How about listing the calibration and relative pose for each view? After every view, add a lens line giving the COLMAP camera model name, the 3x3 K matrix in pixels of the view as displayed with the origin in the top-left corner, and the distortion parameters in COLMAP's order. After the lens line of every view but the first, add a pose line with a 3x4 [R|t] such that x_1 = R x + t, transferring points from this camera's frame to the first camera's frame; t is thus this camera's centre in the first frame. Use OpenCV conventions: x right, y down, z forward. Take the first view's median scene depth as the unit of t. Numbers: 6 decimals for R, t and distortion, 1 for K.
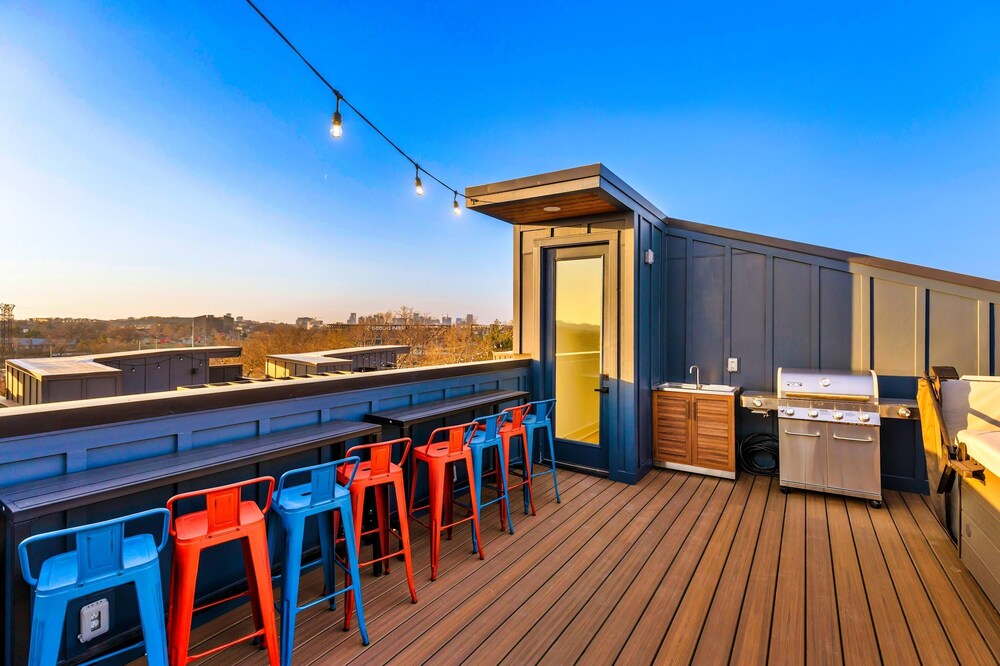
lens RADIAL K [[454.7, 0, 499.3], [0, 454.7, 325.8], [0, 0, 1]] dist [0.014007, -0.004679]
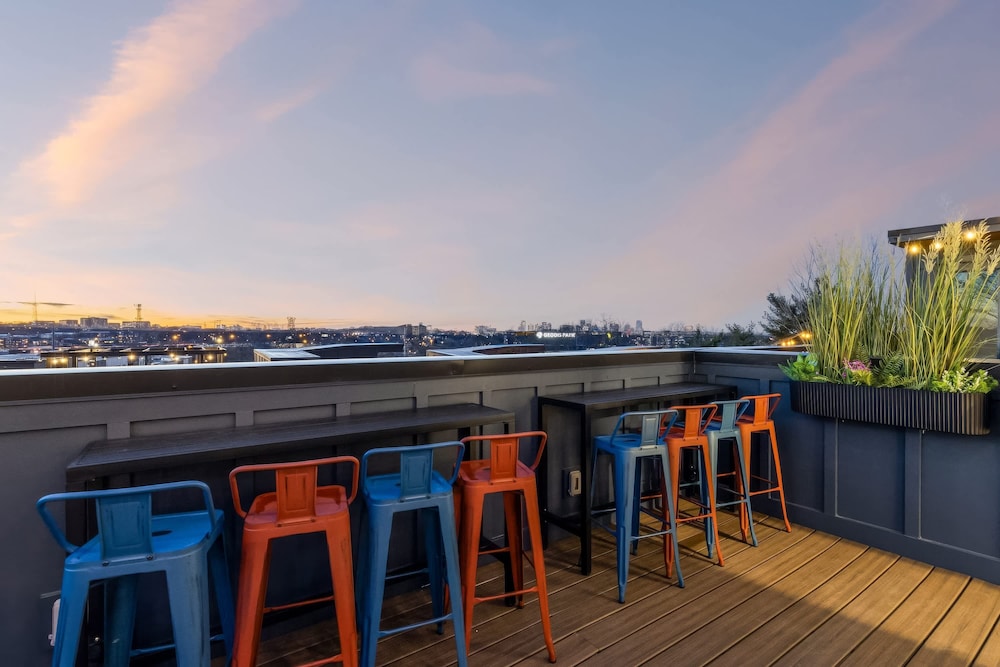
lens RADIAL K [[453.0, 0, 498.2], [0, 453.0, 332.4], [0, 0, 1]] dist [0.007698, 0.000580]
pose [[0.933545, -0.003224, -0.358446, -0.003545], [0.002308, 0.999993, -0.002985, 0.057690], [0.358453, 0.001960, 0.933546, 0.173070]]
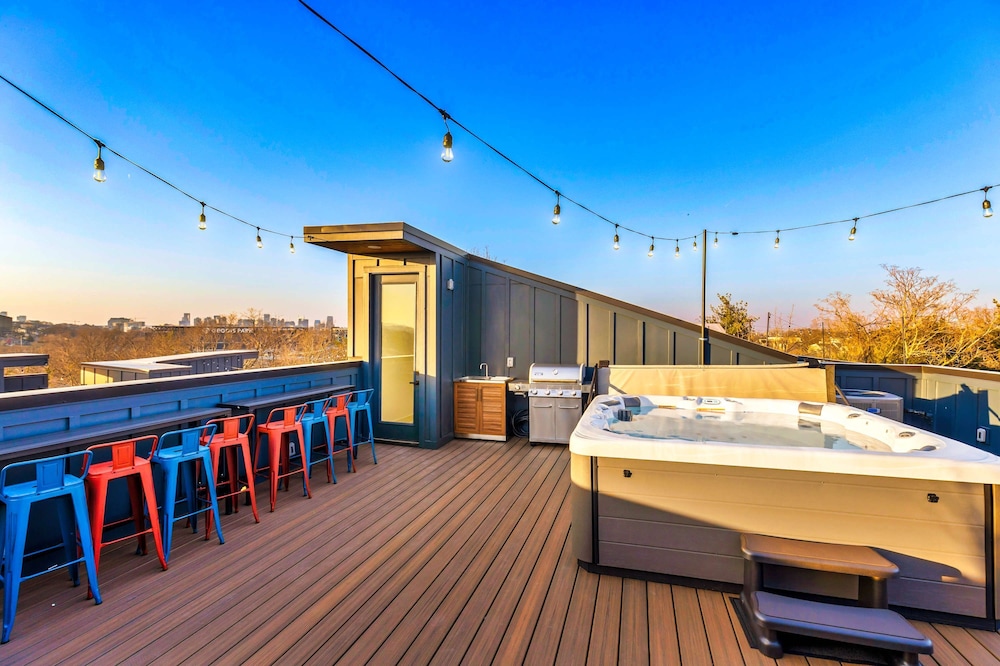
lens RADIAL K [[454.7, 0, 498.4], [0, 454.7, 336.1], [0, 0, 1]] dist [0.014007, -0.004679]
pose [[0.958812, -0.001985, 0.284033, 0.087346], [-0.002790, 0.999862, 0.016406, -0.021315], [-0.284026, -0.016523, 0.958674, -0.387972]]
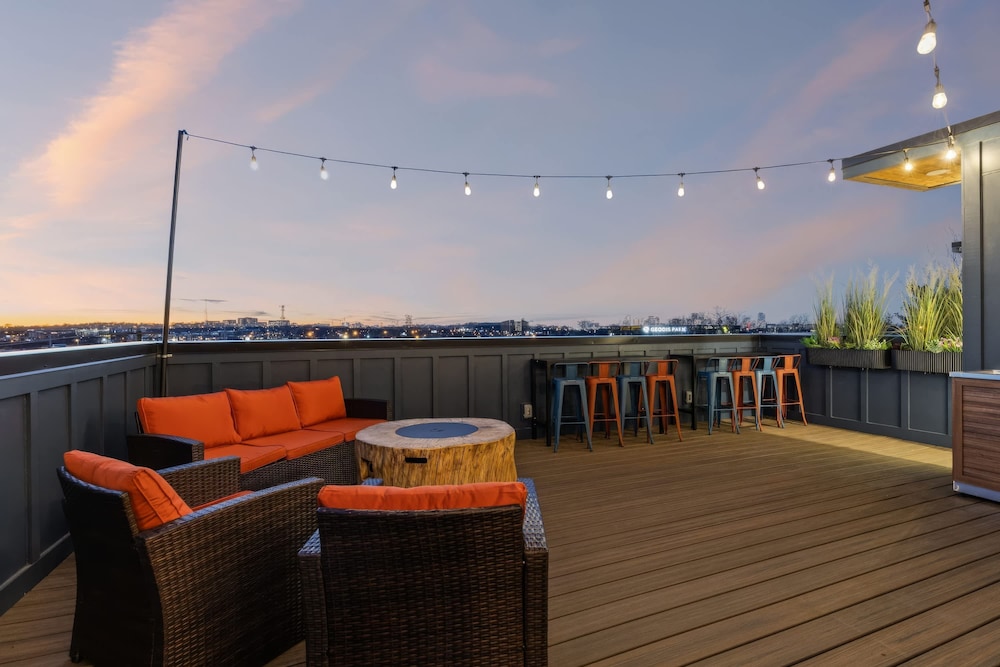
lens RADIAL K [[453.0, 0, 497.3], [0, 453.0, 333.8], [0, 0, 1]] dist [0.007698, 0.000580]
pose [[0.829621, -0.003492, -0.558317, 0.153714], [0.010359, 0.999905, 0.009140, 0.064683], [0.558232, -0.013366, 0.829578, -0.647589]]
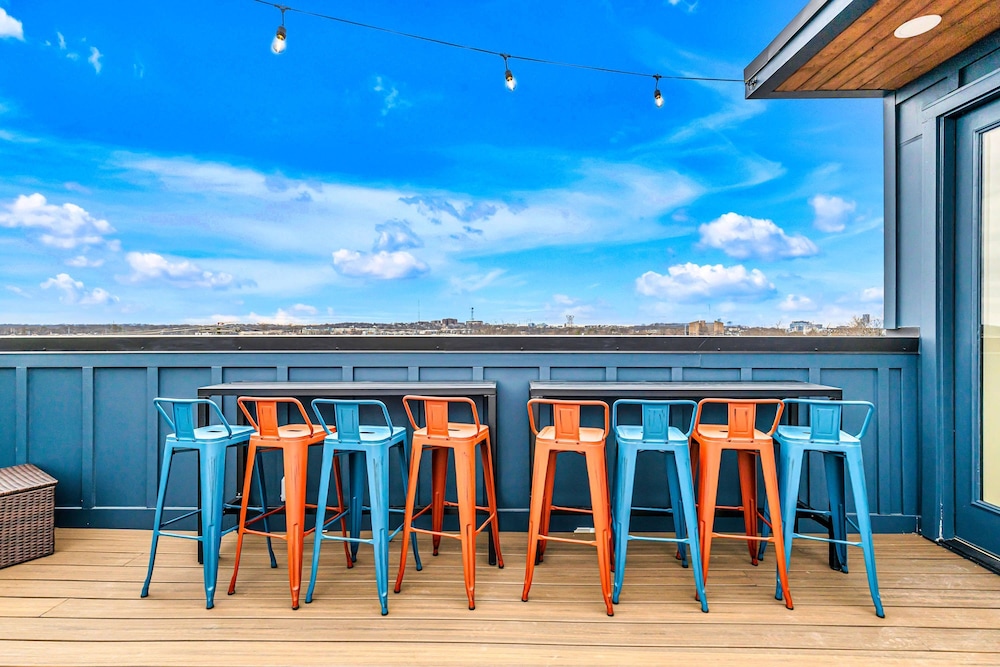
lens RADIAL K [[454.7, 0, 497.8], [0, 454.7, 330.2], [0, 0, 1]] dist [0.014007, -0.004679]
pose [[0.548853, -0.003306, -0.835912, 0.291634], [0.001828, 0.999995, -0.002755, 0.075549], [0.835917, -0.000017, 0.548856, 0.354676]]
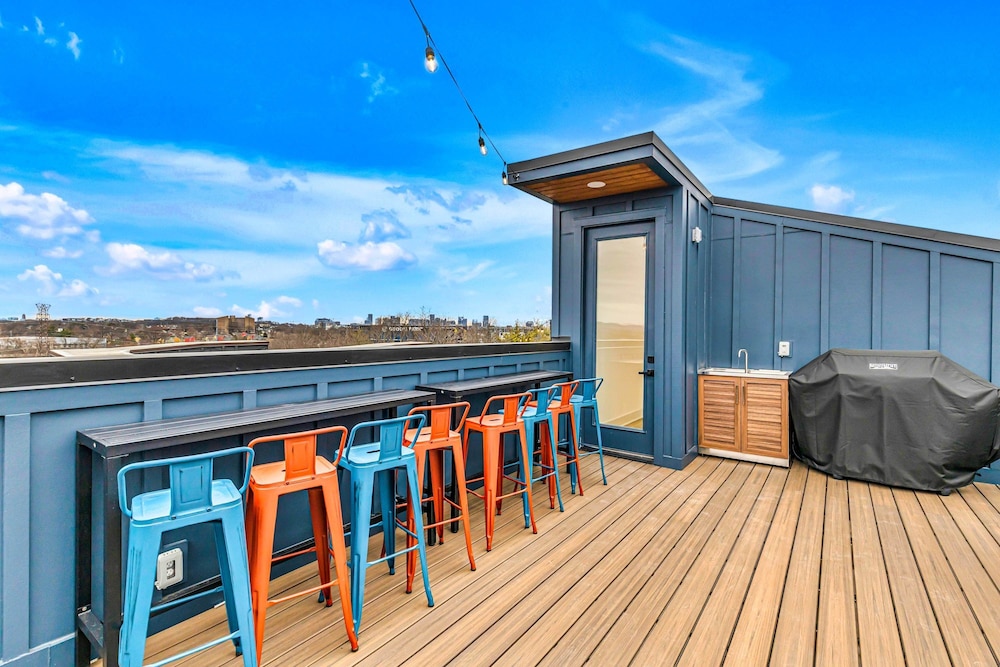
lens RADIAL K [[454.7, 0, 493.6], [0, 454.7, 332.5], [0, 0, 1]] dist [0.014007, -0.004679]
pose [[0.998976, 0.006759, -0.044745, -0.060850], [-0.006341, 0.999935, 0.009476, 0.051211], [0.044806, -0.009182, 0.998954, 0.016564]]
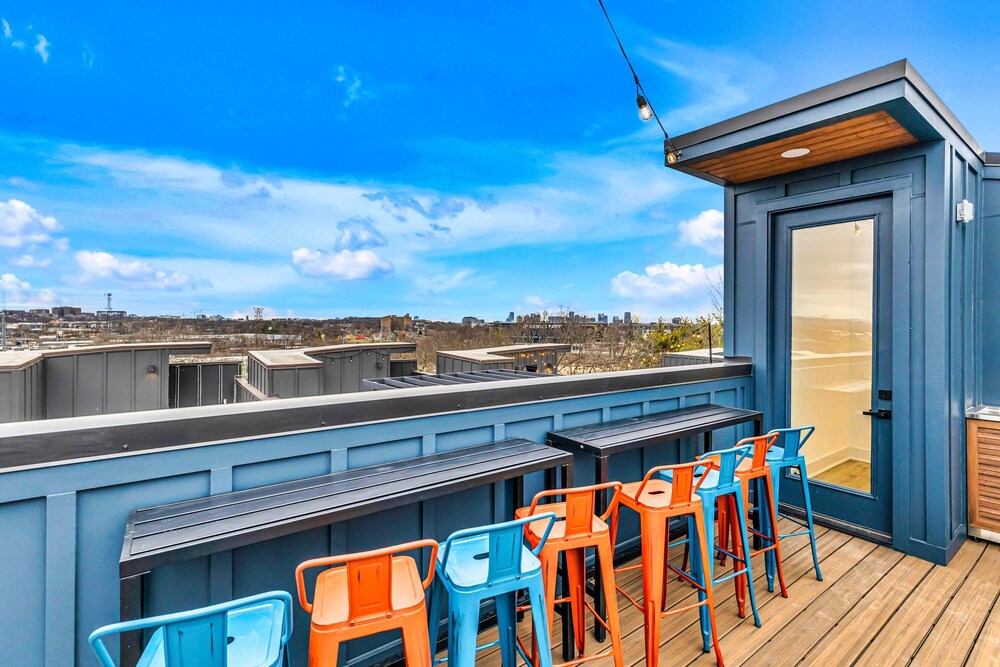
lens RADIAL K [[454.7, 0, 501.3], [0, 454.7, 327.0], [0, 0, 1]] dist [0.014007, -0.004679]
pose [[0.945097, 0.002088, -0.326784, -0.086481], [-0.000443, 0.999987, 0.005108, 0.008790], [0.326791, -0.004683, 0.945085, 0.184611]]
